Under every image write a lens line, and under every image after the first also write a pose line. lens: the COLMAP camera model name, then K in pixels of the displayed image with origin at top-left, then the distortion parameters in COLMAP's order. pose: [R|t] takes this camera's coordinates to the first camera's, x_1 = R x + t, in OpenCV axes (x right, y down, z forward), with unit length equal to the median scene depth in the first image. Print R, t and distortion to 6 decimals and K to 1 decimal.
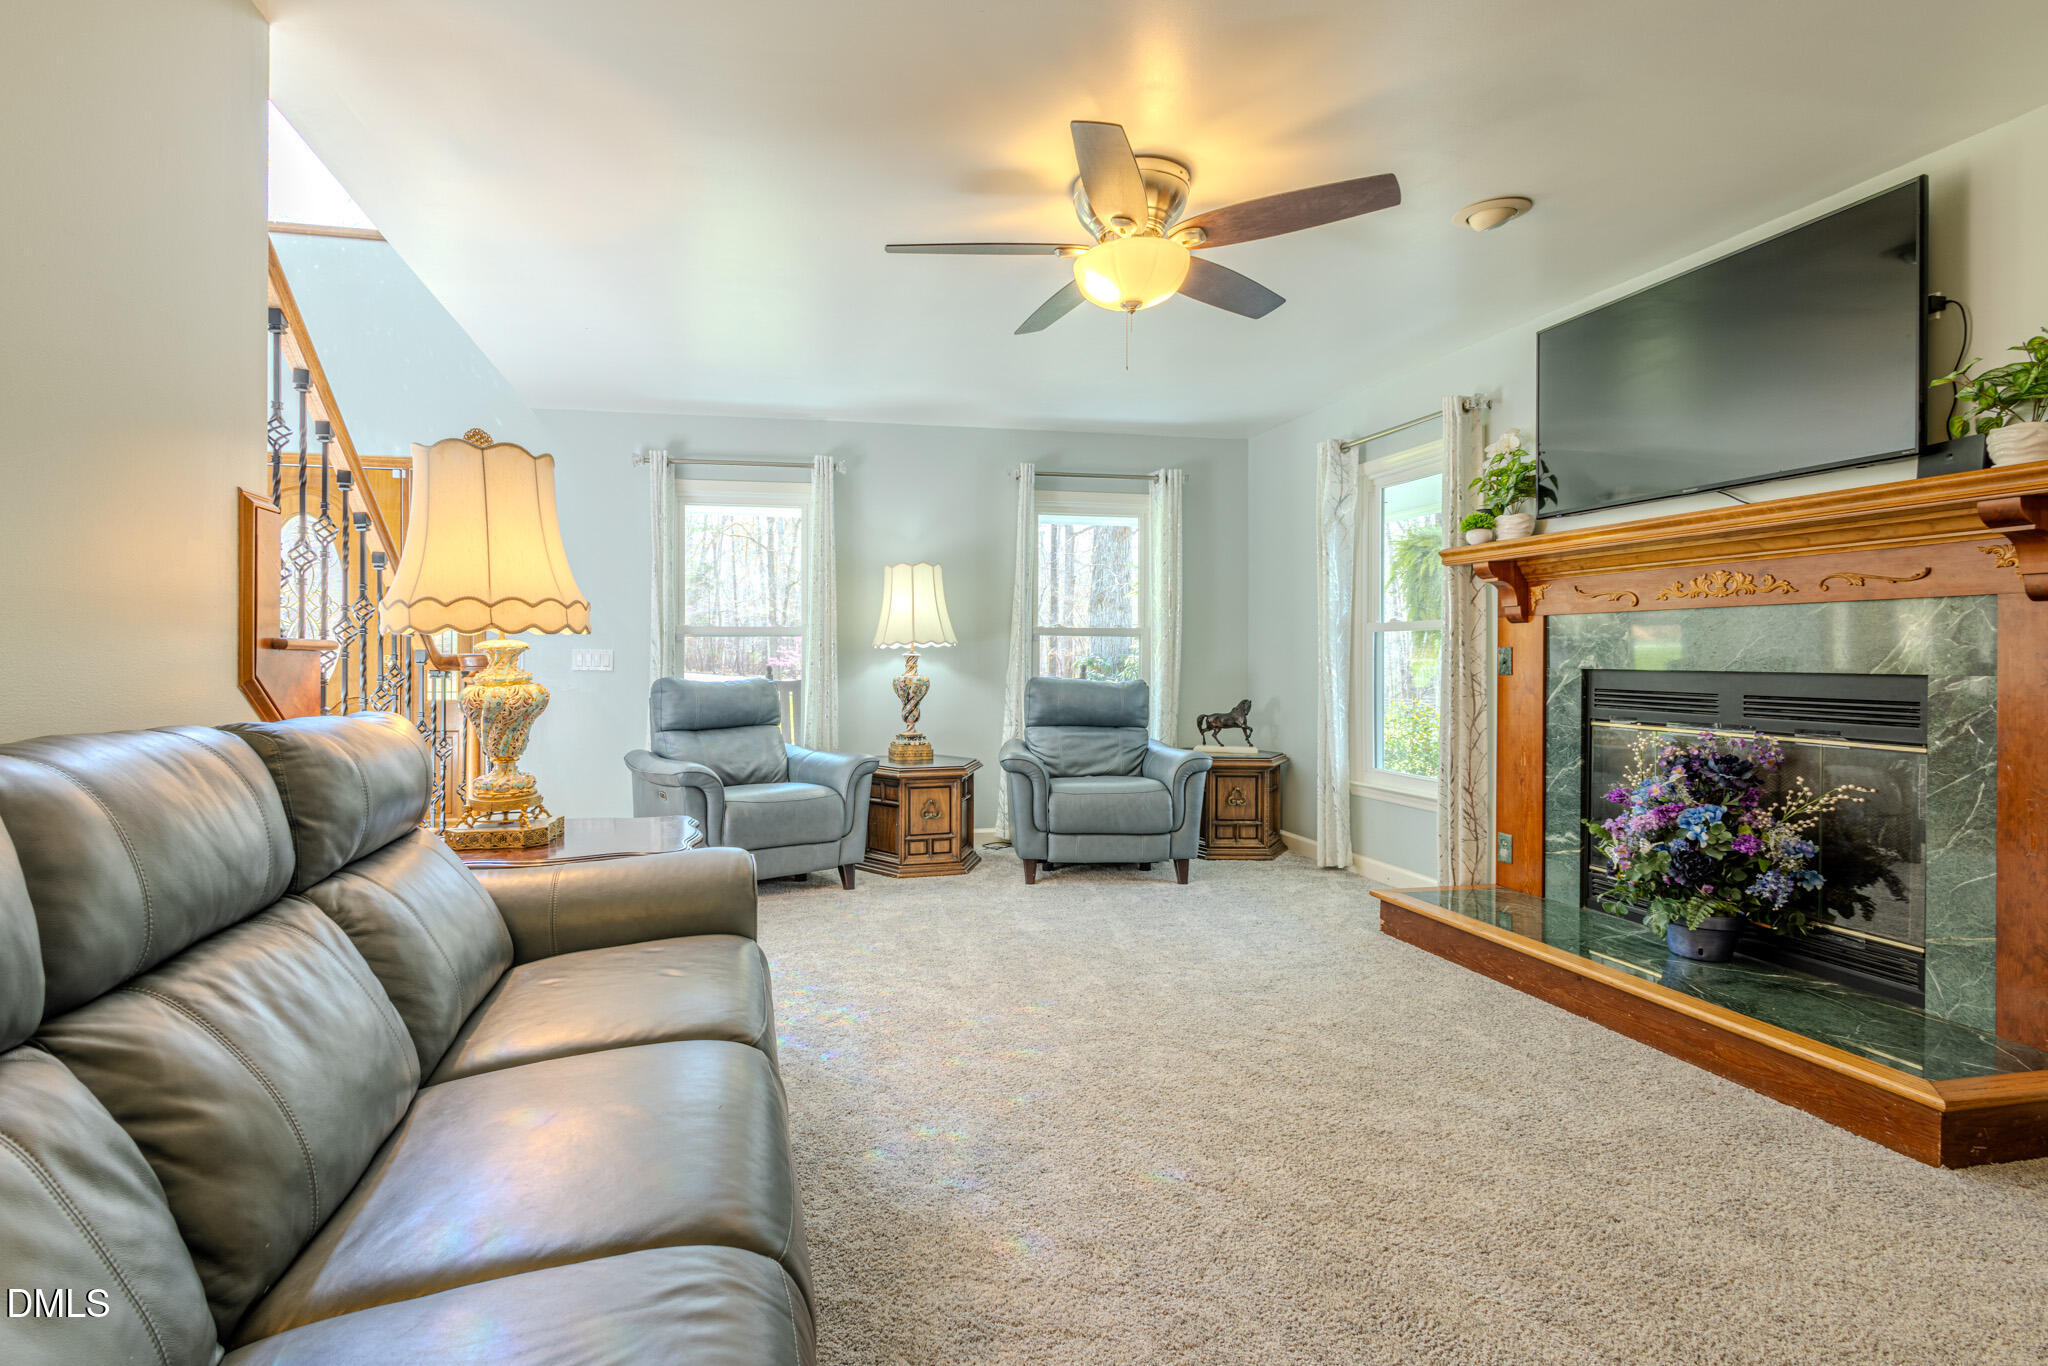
lens RADIAL K [[966.3, 0, 969.4], [0, 966.3, 656.9], [0, 0, 1]] dist [-0.001424, 0.000073]
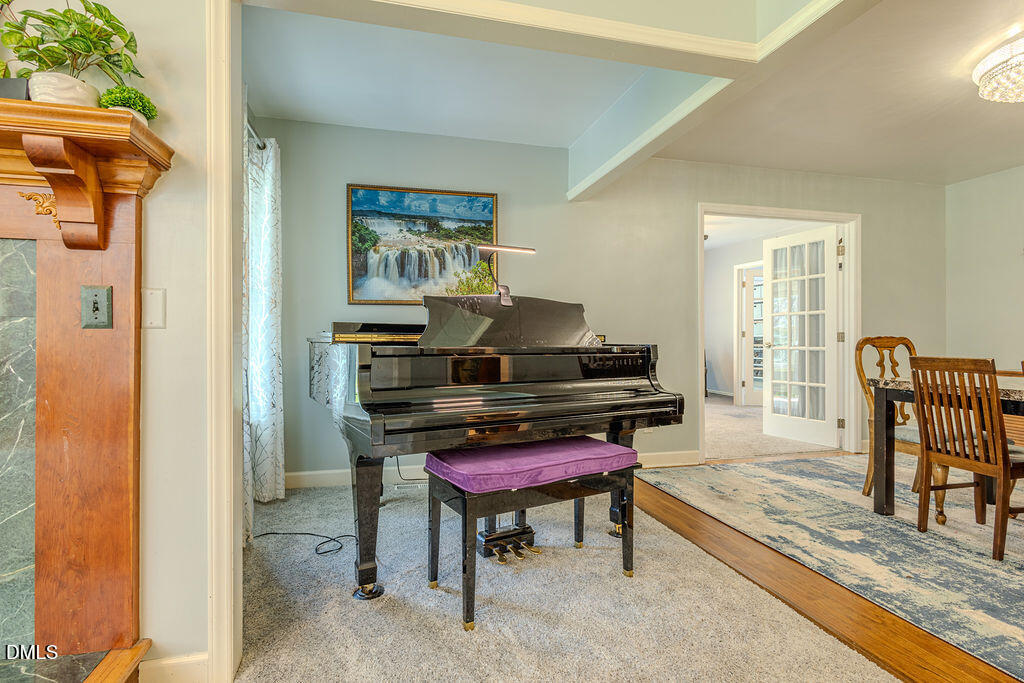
lens RADIAL K [[483.1, 0, 510.6], [0, 483.1, 338.6], [0, 0, 1]] dist [-0.001424, 0.000073]
pose [[-0.013523, -0.003921, 0.999901, 0.266263], [-0.004391, 0.999983, 0.003862, 0.019811], [-0.999899, -0.004339, -0.013540, 0.244930]]
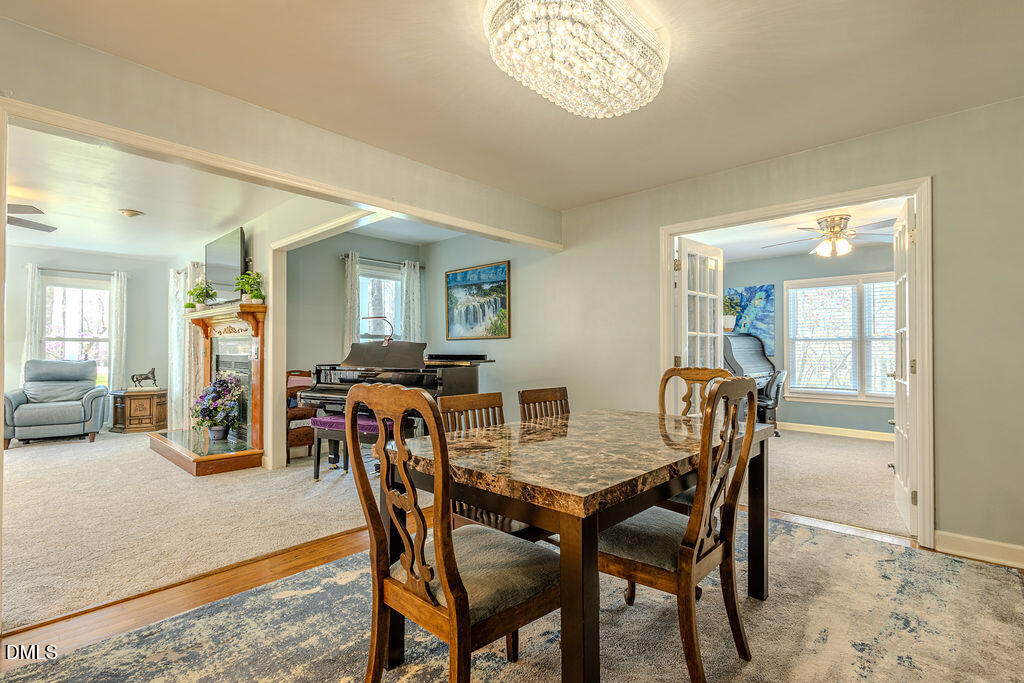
lens RADIAL K [[483.1, 0, 516.5], [0, 483.1, 341.4], [0, 0, 1]] dist [-0.001424, 0.000073]
pose [[0.826489, 0.006000, 0.562921, 0.425312], [0.001547, 0.999915, -0.012930, -0.007196], [-0.562951, 0.011557, 0.826410, -0.644246]]
